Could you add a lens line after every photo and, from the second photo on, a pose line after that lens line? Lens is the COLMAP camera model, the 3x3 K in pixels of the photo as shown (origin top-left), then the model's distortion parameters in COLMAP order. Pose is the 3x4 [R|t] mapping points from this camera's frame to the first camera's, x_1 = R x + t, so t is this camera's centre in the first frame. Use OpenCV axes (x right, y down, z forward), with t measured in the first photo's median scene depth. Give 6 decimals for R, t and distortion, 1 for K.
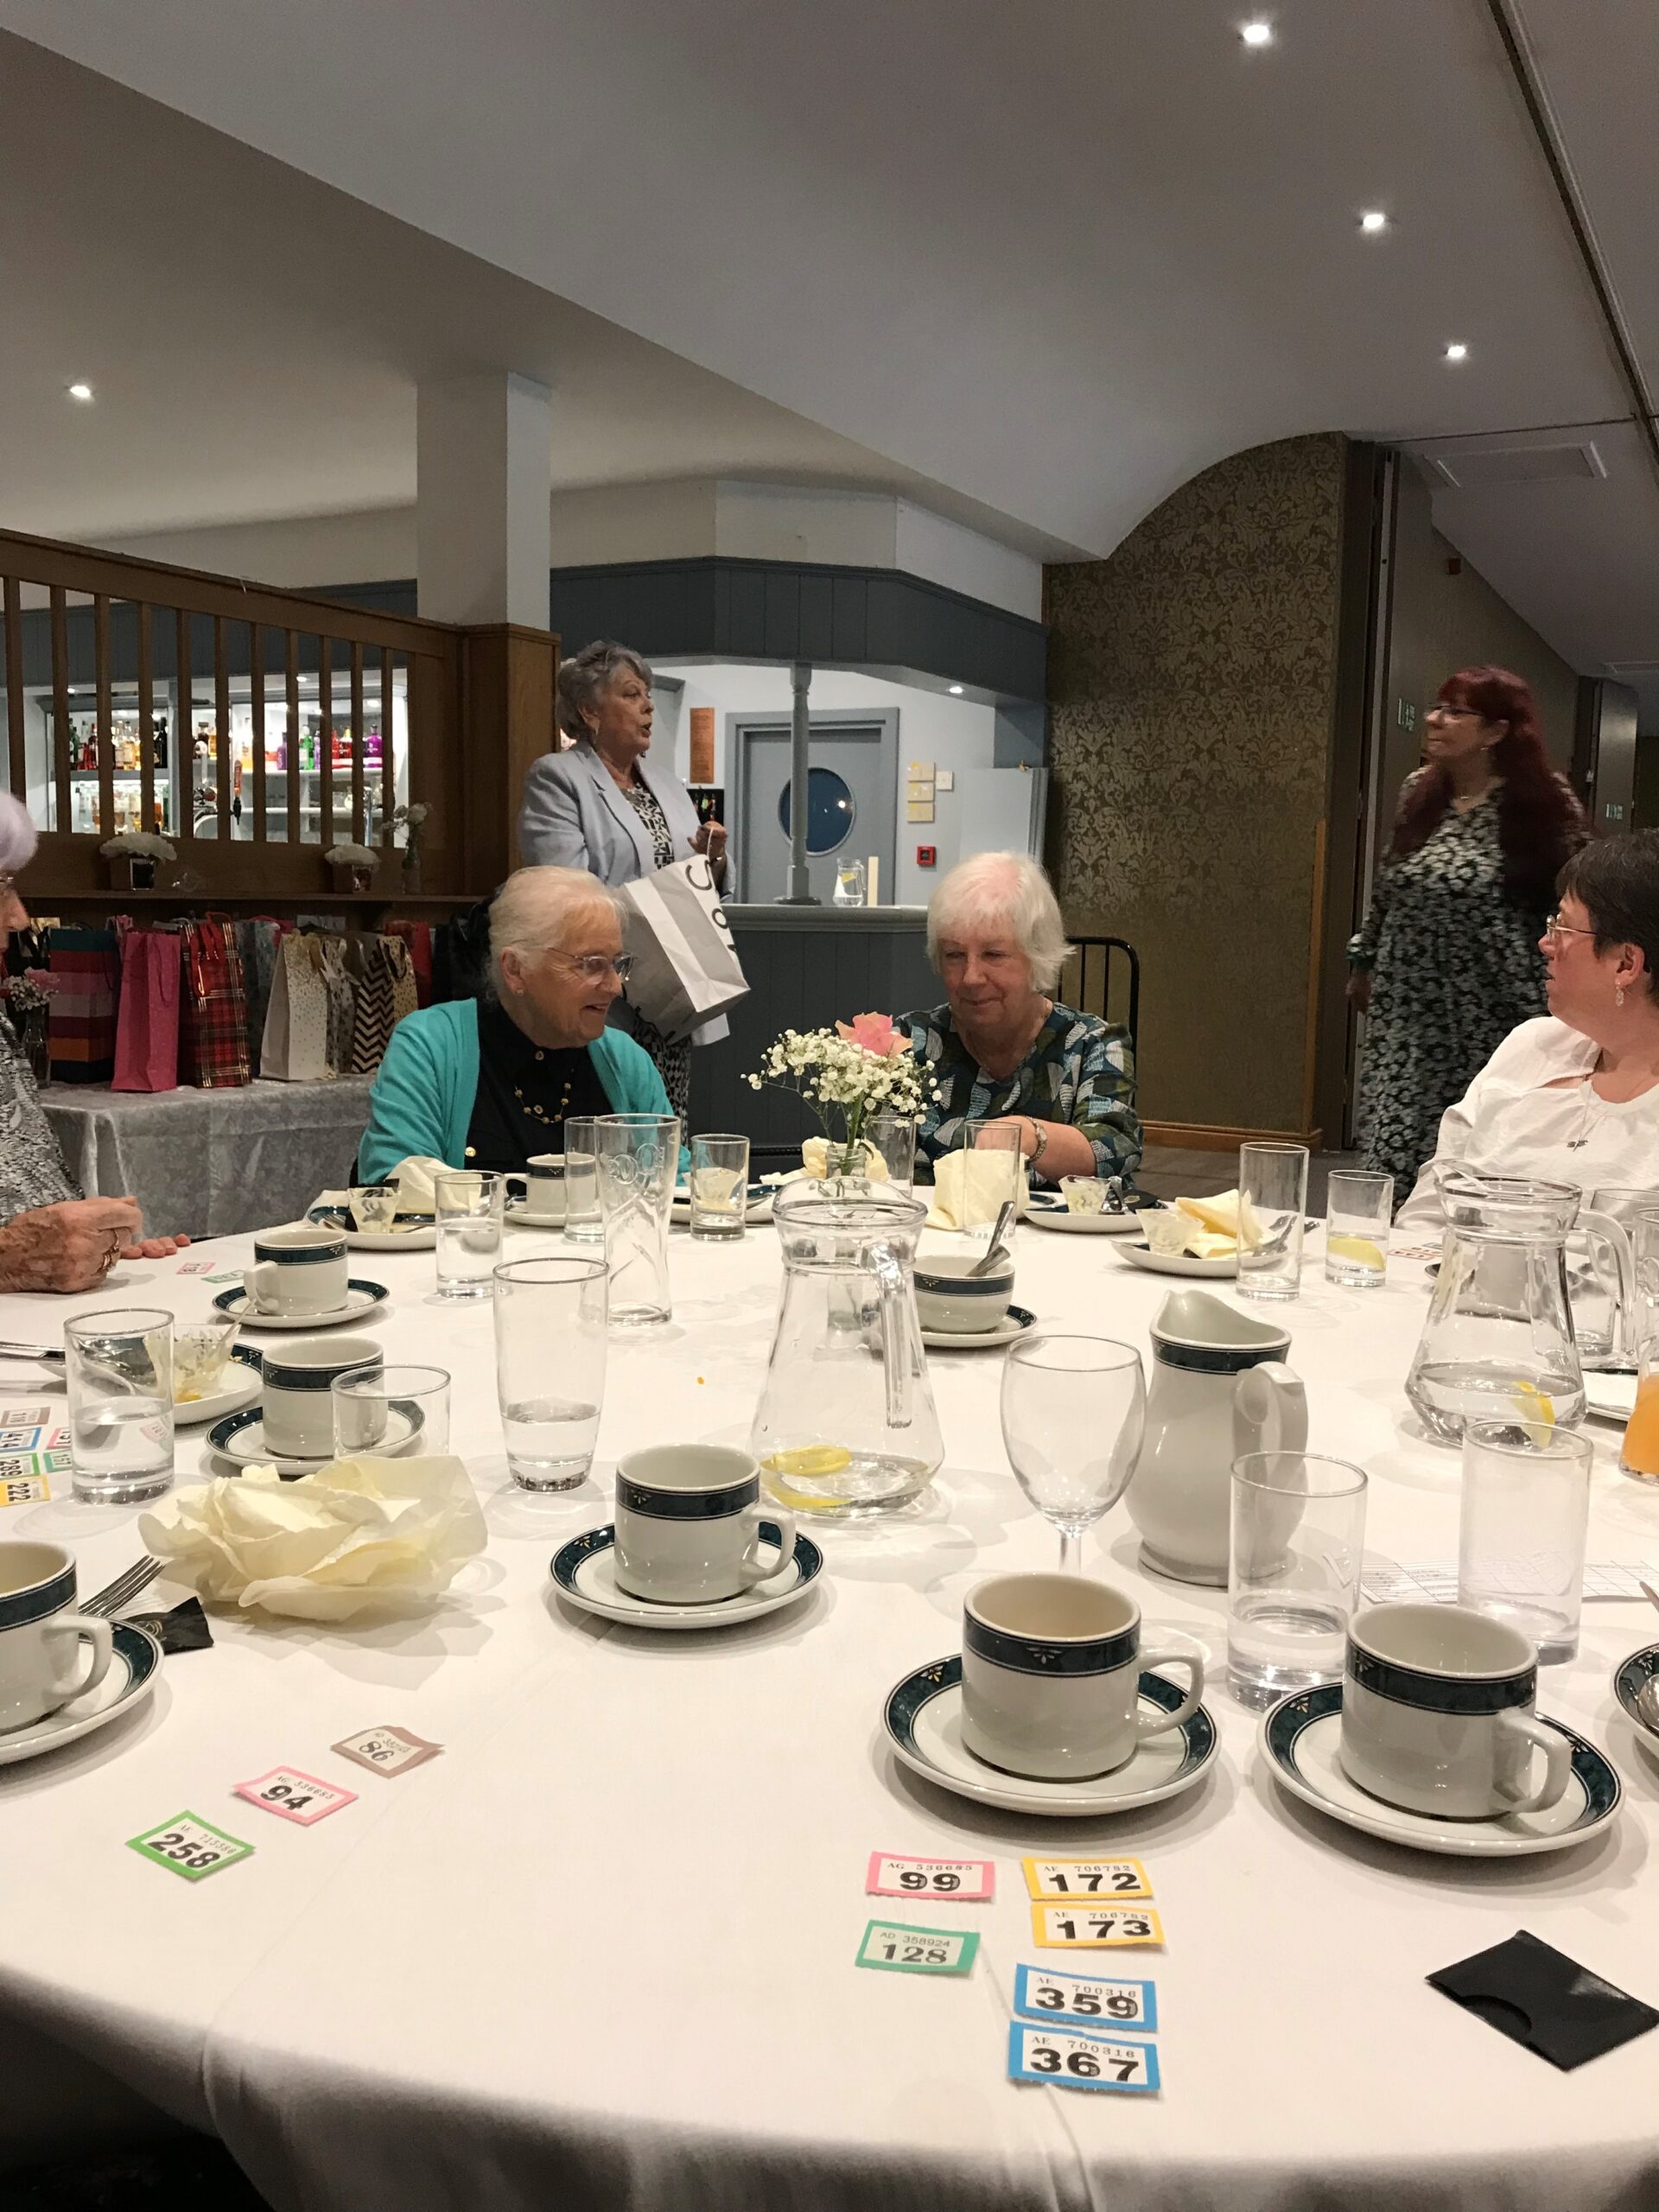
lens RADIAL K [[1791.0, 0, 842.5], [0, 1791.0, 1076.8], [0, 0, 1]] dist [0.016601, -0.005755]
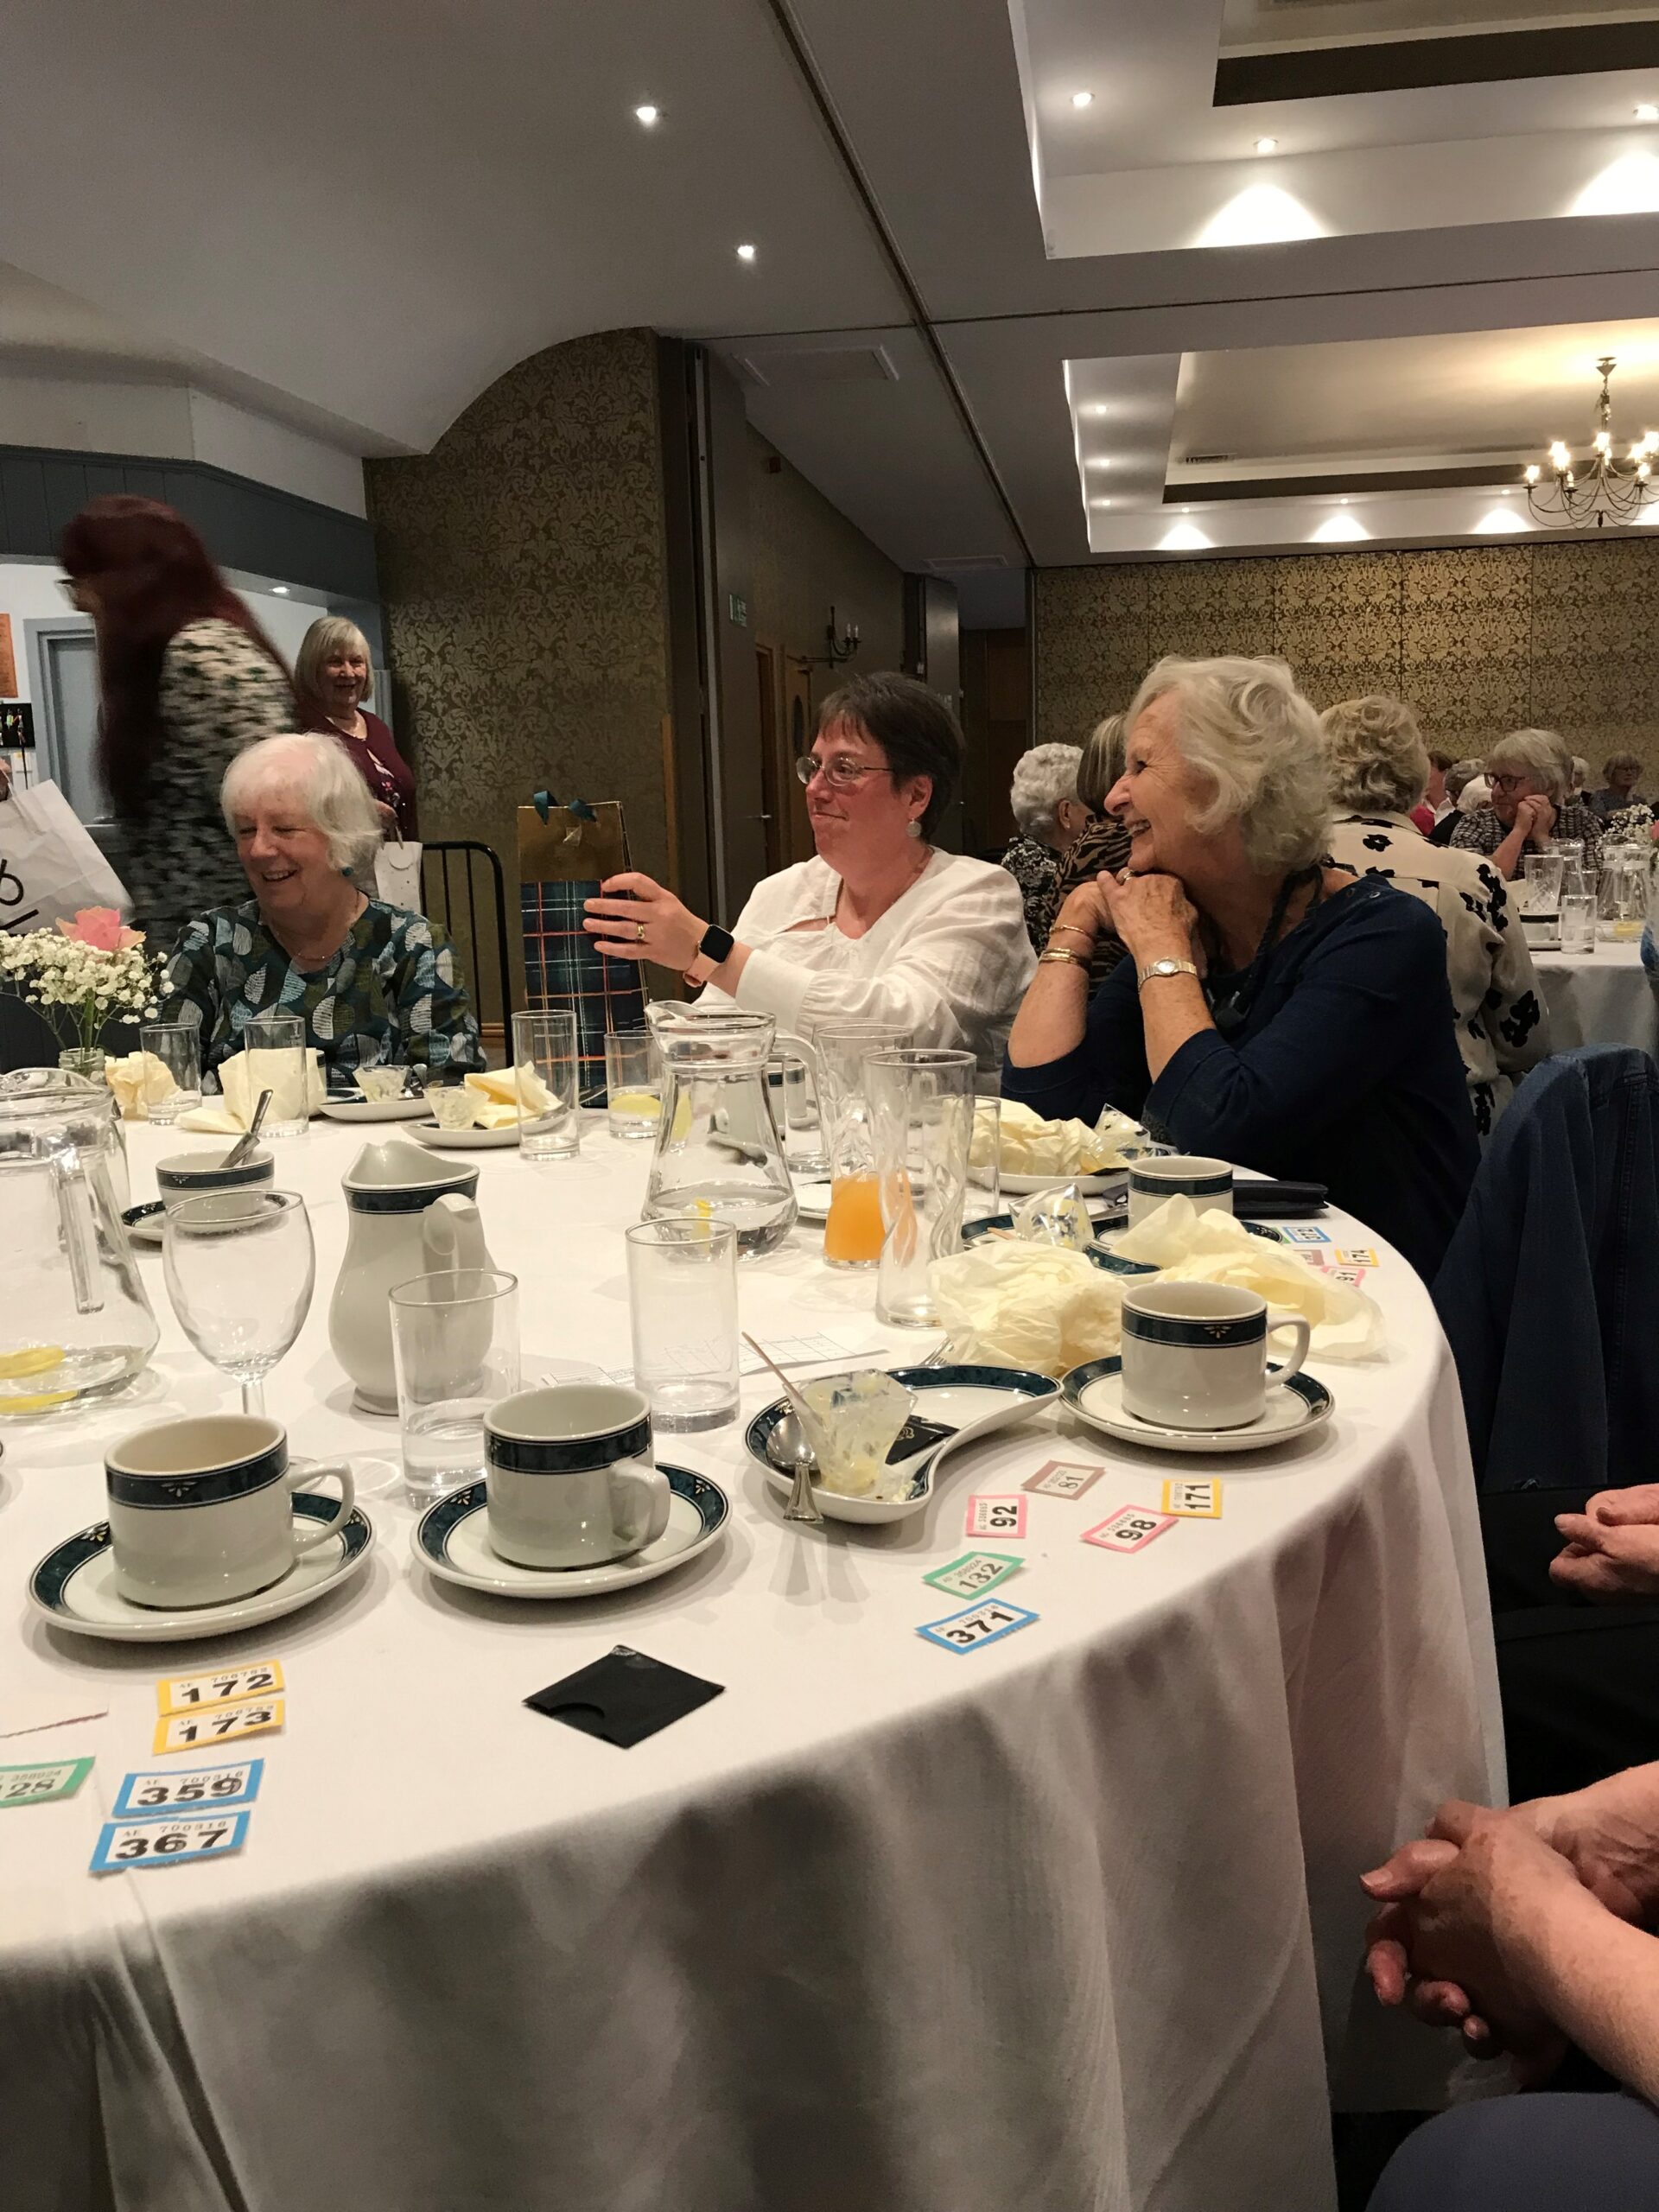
lens RADIAL K [[1791.0, 0, 842.5], [0, 1791.0, 1076.8], [0, 0, 1]] dist [0.016601, -0.005755]
pose [[0.943949, -0.101374, 0.314140, 0.112751], [0.085699, 0.994305, 0.063350, 0.037494], [-0.318773, -0.032877, 0.947261, -0.051931]]
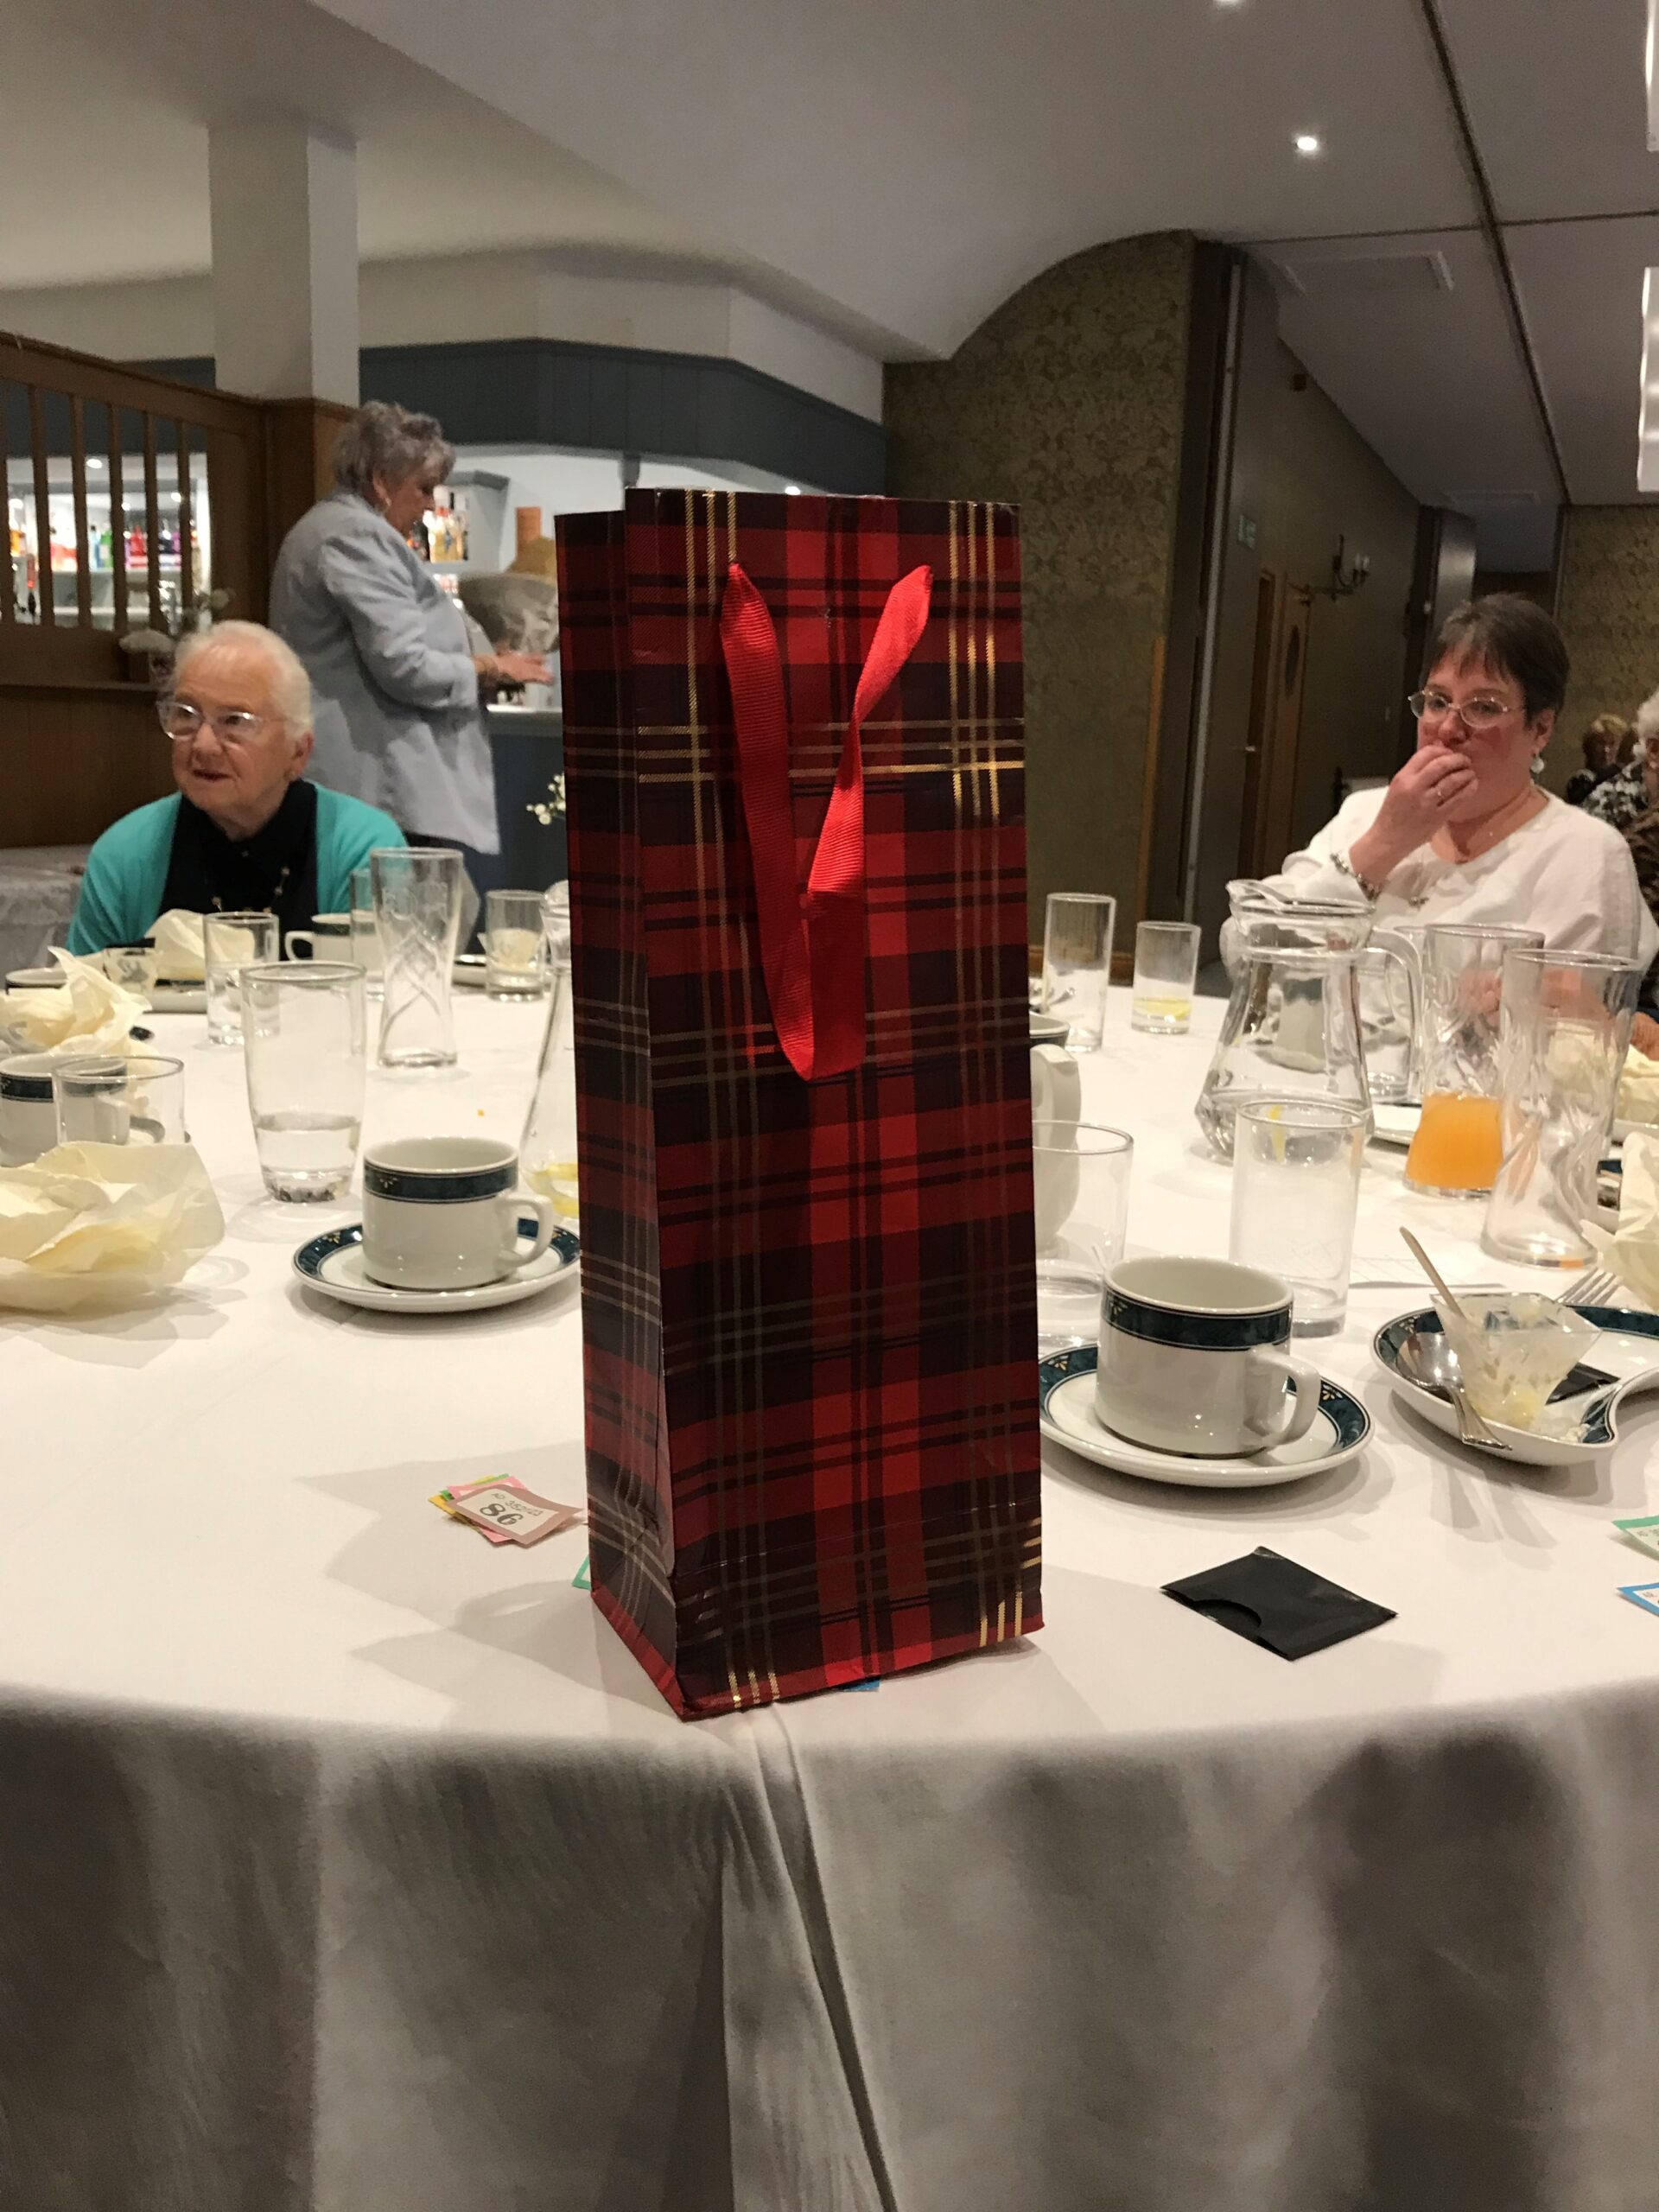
lens RADIAL K [[1803.5, 0, 820.3], [0, 1803.5, 1071.1], [0, 0, 1]] dist [0.001859, 0.002269]
pose [[0.997250, -0.000069, 0.074105, 0.036947], [-0.006180, 0.996438, 0.084098, 0.077608], [-0.073847, -0.084325, 0.993698, 0.033865]]
